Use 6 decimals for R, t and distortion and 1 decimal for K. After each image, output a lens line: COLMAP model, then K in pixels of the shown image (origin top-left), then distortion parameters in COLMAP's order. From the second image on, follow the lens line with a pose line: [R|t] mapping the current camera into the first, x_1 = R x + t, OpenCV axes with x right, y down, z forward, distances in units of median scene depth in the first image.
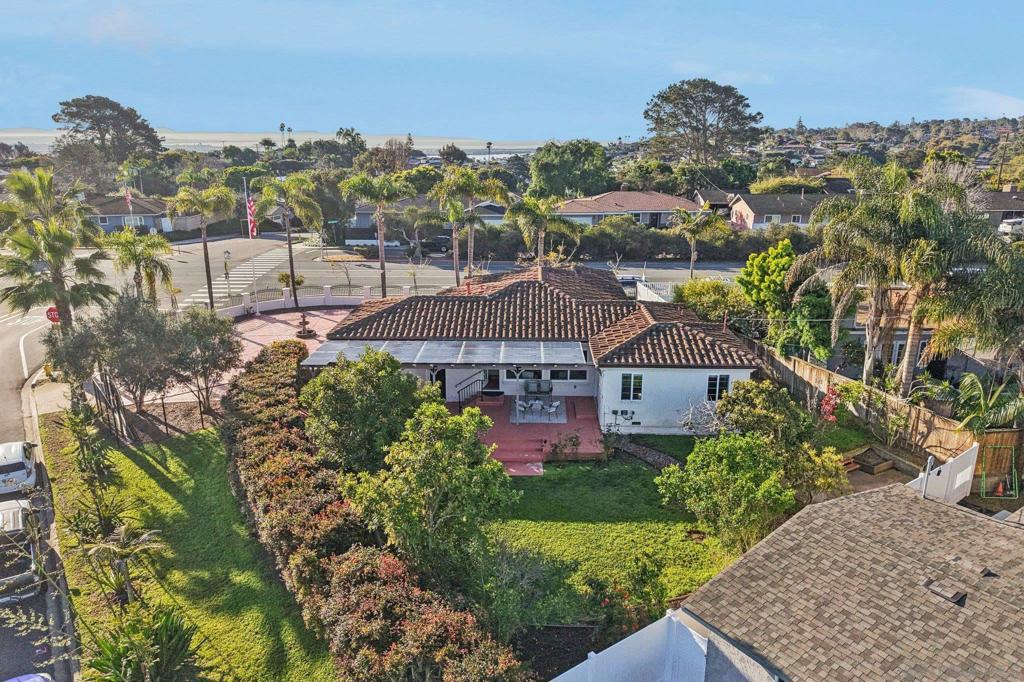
lens RADIAL K [[693.1, 0, 505.2], [0, 693.1, 327.0], [0, 0, 1]] dist [0.057783, -0.073501]
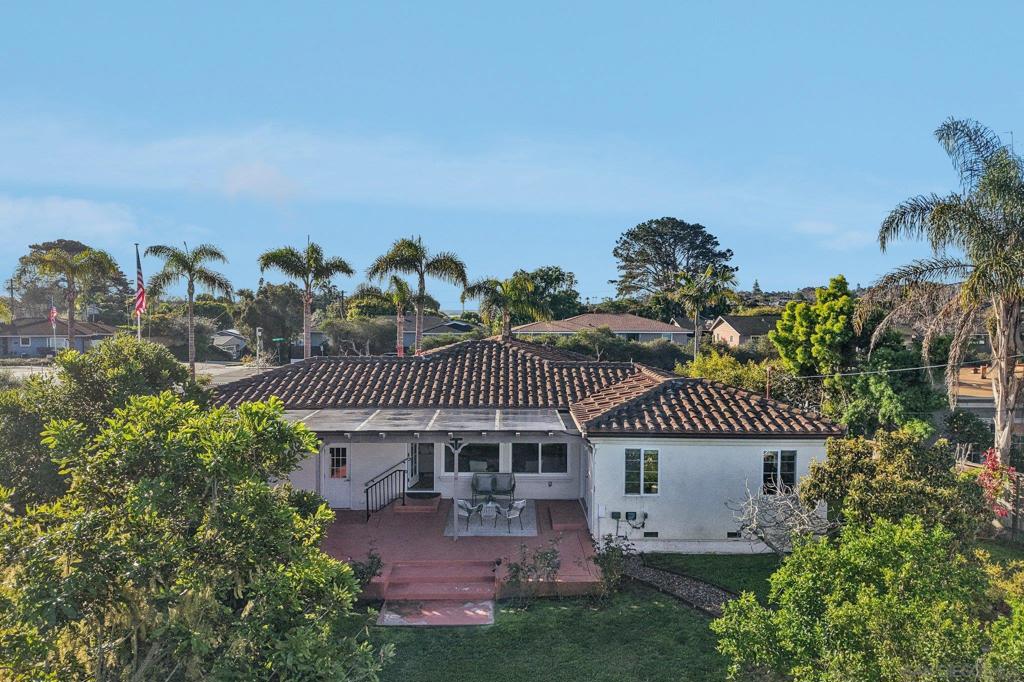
lens RADIAL K [[690.1, 0, 505.2], [0, 690.1, 320.4], [0, 0, 1]] dist [0.061985, -0.106320]
pose [[0.999201, 0.009613, 0.038781, 0.033146], [-0.000488, 0.973487, -0.228740, 0.088257], [-0.039952, 0.228538, 0.972715, 0.343582]]
